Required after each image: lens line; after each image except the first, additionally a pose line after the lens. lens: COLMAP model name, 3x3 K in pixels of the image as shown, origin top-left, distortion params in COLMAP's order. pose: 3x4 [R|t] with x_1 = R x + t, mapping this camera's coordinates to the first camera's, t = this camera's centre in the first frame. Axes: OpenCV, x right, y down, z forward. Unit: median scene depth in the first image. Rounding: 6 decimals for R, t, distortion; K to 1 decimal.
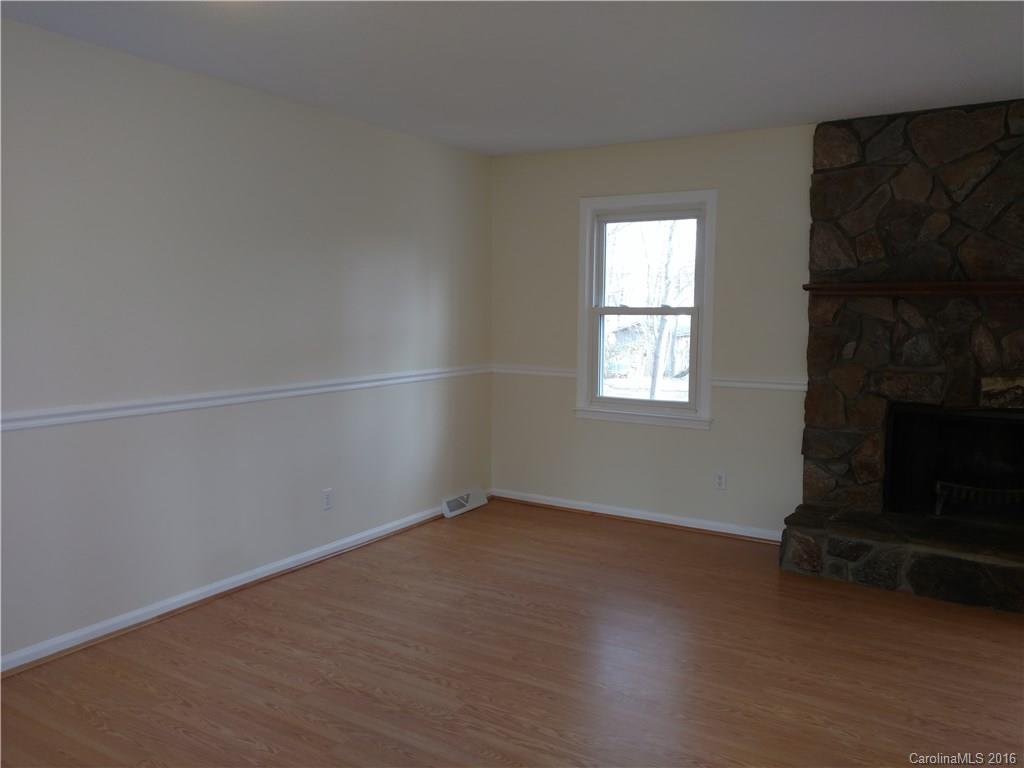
lens RADIAL K [[806.2, 0, 510.3], [0, 806.2, 388.2], [0, 0, 1]] dist [0.011156, 0.006138]
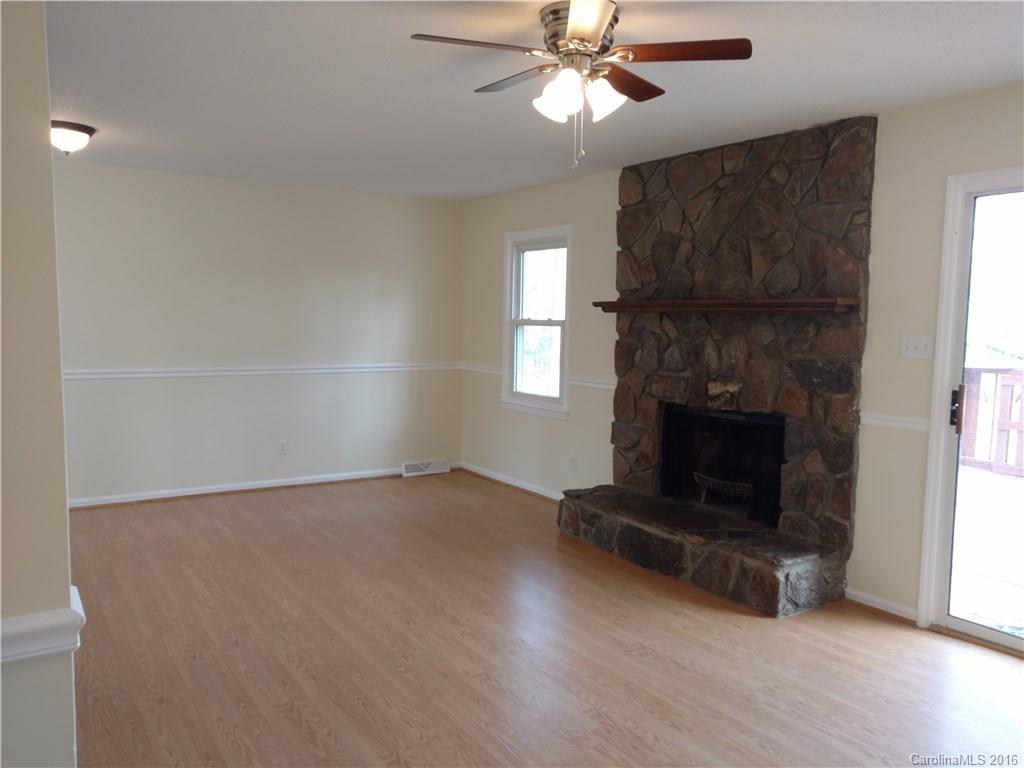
lens RADIAL K [[806.2, 0, 510.3], [0, 806.2, 388.2], [0, 0, 1]] dist [0.011156, 0.006138]
pose [[0.908562, 0.048774, -0.414894, 0.753952], [-0.056154, 0.998406, -0.005600, 0.016414], [0.413959, 0.028386, 0.909853, -0.158311]]
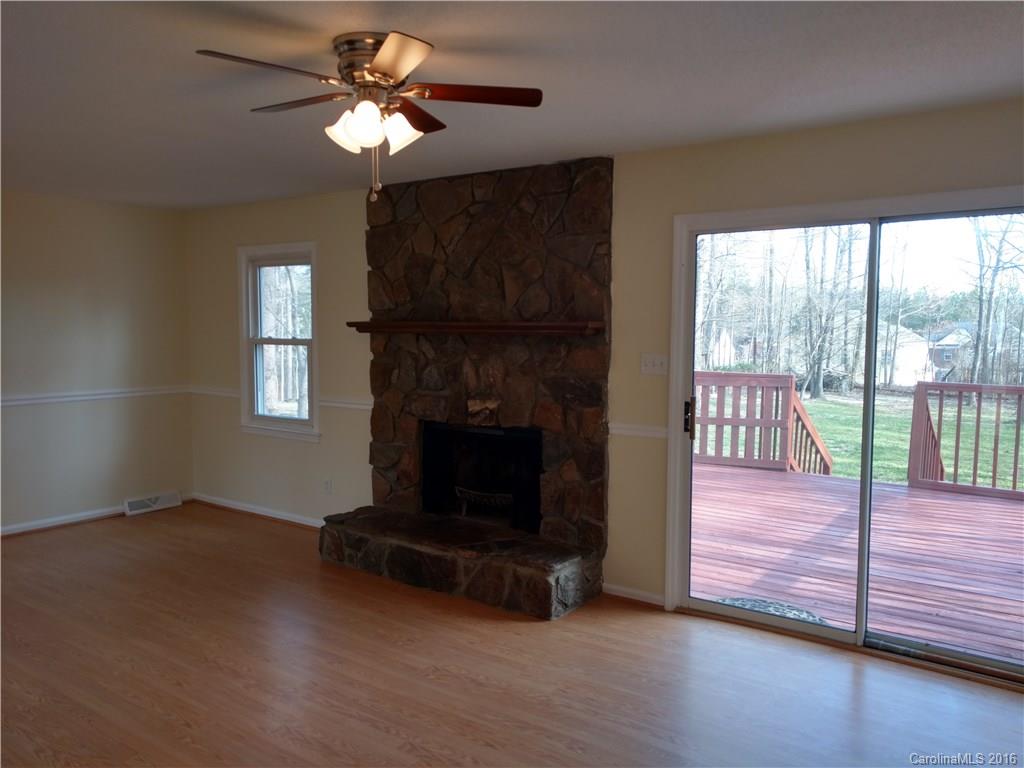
lens RADIAL K [[801.4, 0, 510.5], [0, 801.4, 390.8], [0, 0, 1]] dist [0.098824, -0.255222]
pose [[0.997694, 0.006784, -0.067537, 0.681244], [-0.008222, 0.999745, -0.021044, -0.002422], [0.067377, 0.021551, 0.997495, -0.178547]]
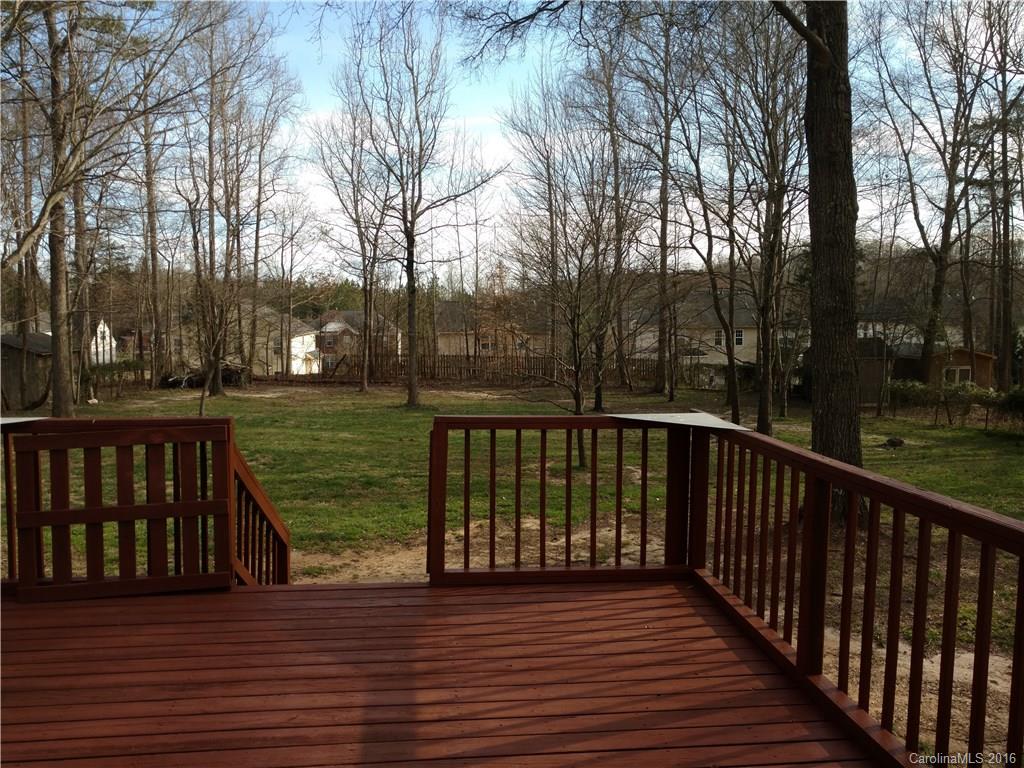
lens RADIAL K [[806.2, 0, 510.3], [0, 806.2, 388.2], [0, 0, 1]] dist [0.011156, 0.006138]
pose [[0.792485, -0.059761, 0.606957, 0.772490], [0.065785, 0.997757, 0.012346, -0.055777], [-0.606334, 0.030145, 0.794639, 0.250906]]
